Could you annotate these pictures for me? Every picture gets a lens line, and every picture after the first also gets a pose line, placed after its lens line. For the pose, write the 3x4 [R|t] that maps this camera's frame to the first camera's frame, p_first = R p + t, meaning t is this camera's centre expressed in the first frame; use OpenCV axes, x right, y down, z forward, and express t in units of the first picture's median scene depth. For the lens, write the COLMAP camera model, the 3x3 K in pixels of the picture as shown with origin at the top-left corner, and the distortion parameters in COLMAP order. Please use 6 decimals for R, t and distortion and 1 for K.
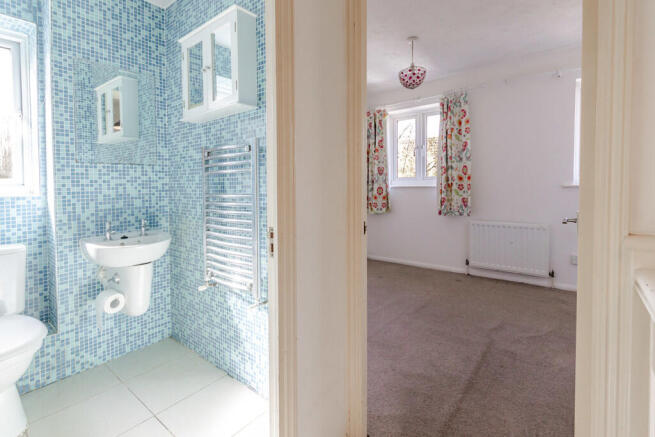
lens RADIAL K [[311.3, 0, 323.5], [0, 311.3, 197.6], [0, 0, 1]] dist [0.002509, 0.000138]
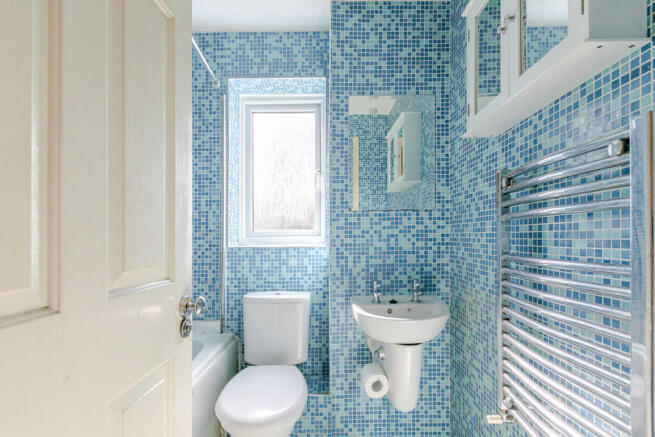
lens RADIAL K [[303.1, 0, 326.8], [0, 303.1, 232.3], [0, 0, 1]] dist [0.003451, 0.000557]
pose [[0.616825, -0.001441, -0.787099, -0.136822], [-0.033672, 0.999035, -0.028217, -0.023395], [0.786379, 0.043908, 0.616181, 0.394352]]
